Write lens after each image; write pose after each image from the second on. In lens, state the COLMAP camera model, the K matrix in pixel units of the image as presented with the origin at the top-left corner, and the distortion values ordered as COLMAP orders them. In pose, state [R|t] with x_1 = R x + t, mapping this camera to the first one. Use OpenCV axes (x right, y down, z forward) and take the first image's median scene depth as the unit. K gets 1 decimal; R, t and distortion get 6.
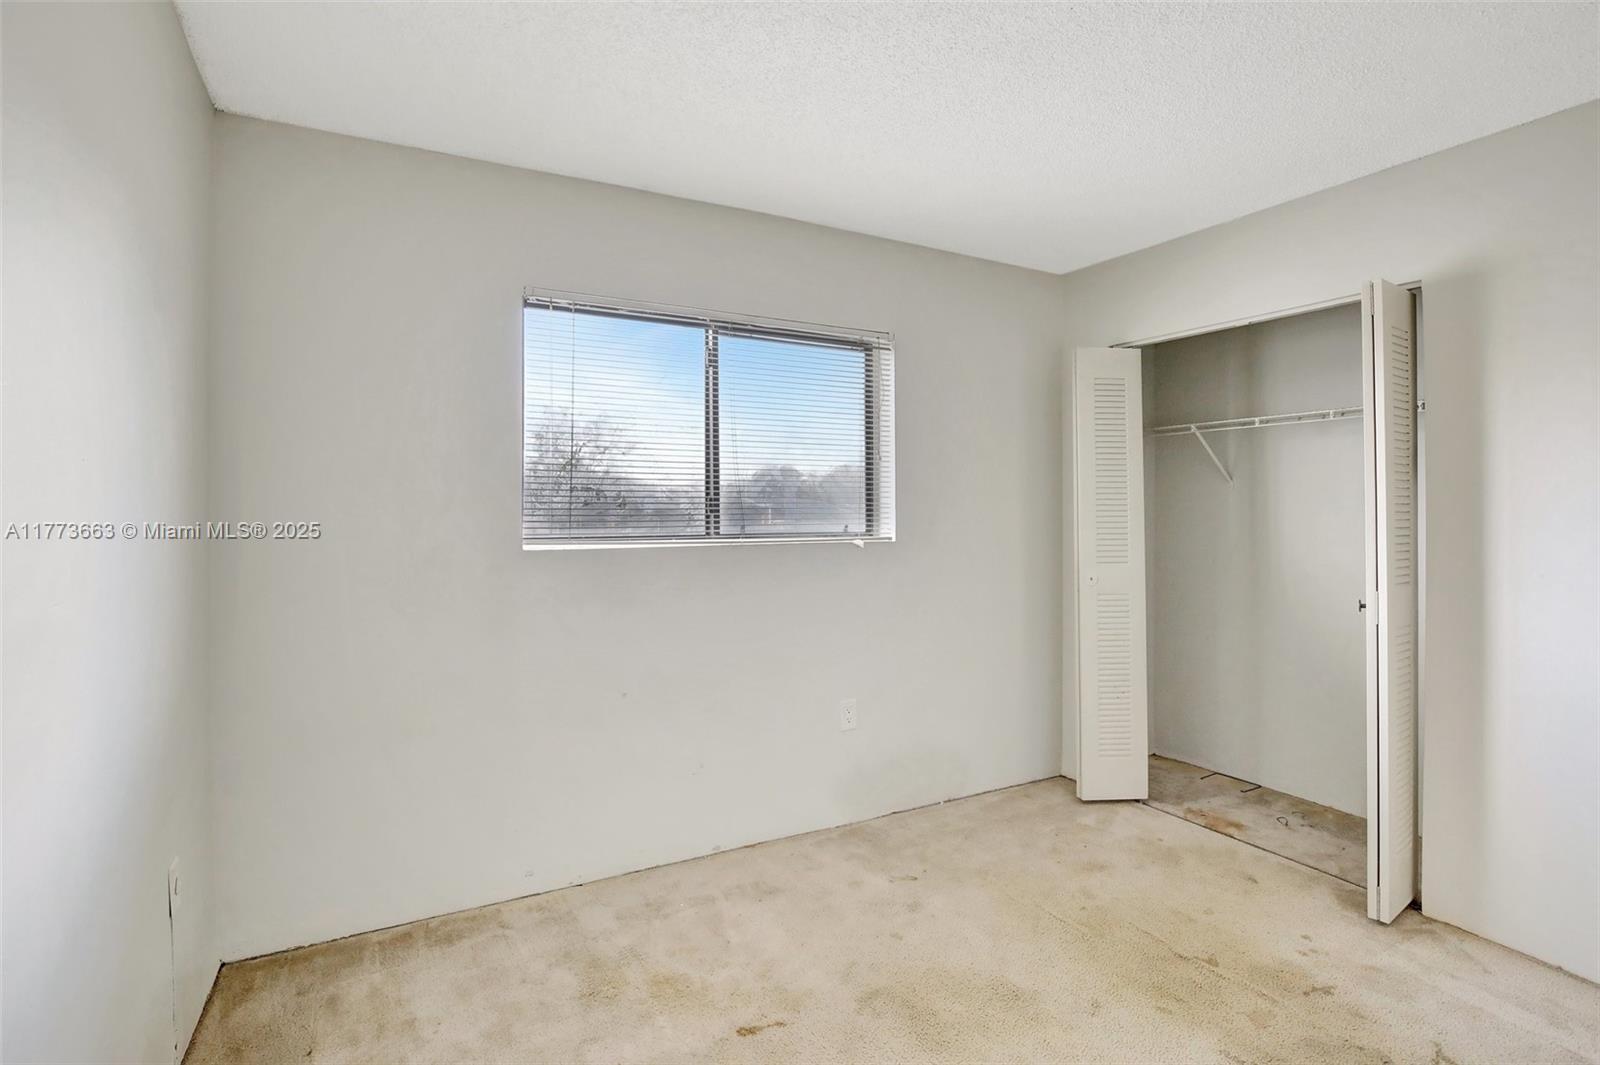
lens RADIAL K [[750.6, 0, 800.9], [0, 750.6, 510.2], [0, 0, 1]] dist [-0.002661, -0.000883]
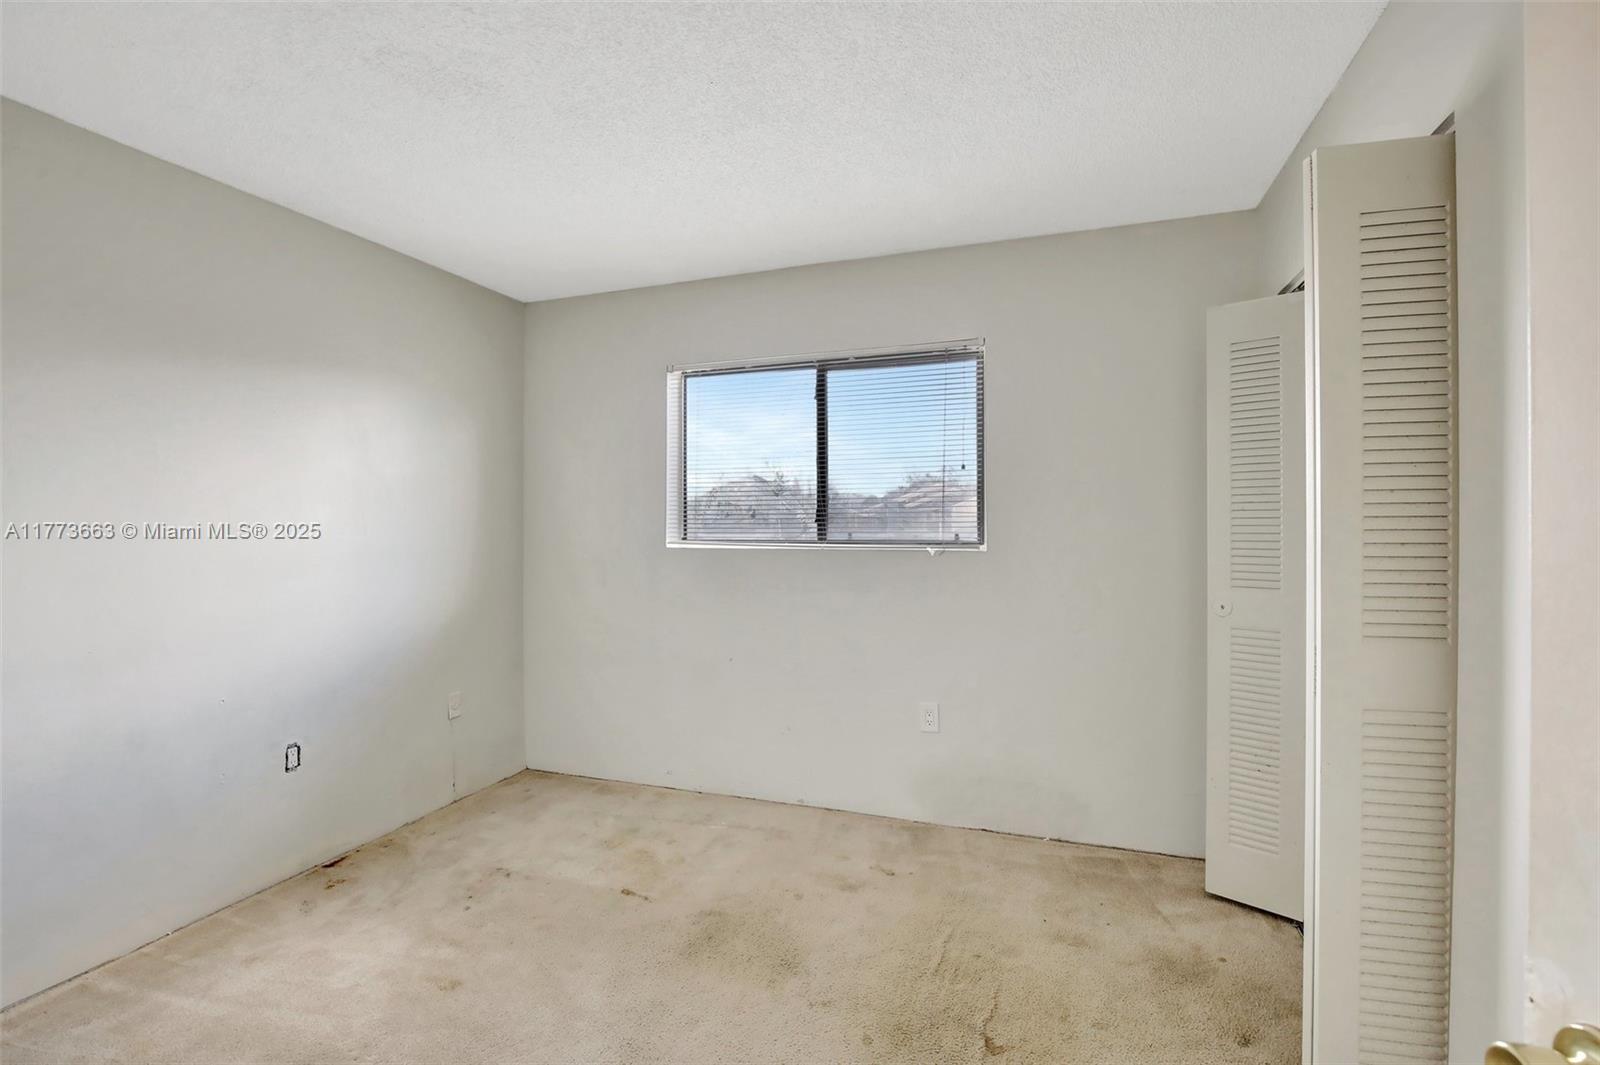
lens RADIAL K [[750.6, 0, 800.9], [0, 750.6, 510.2], [0, 0, 1]] dist [-0.002661, -0.000883]
pose [[0.669565, -0.012260, -0.742652, 0.744829], [0.006819, 0.999923, -0.010359, -0.002490], [0.742722, 0.001872, 0.669597, 0.186036]]
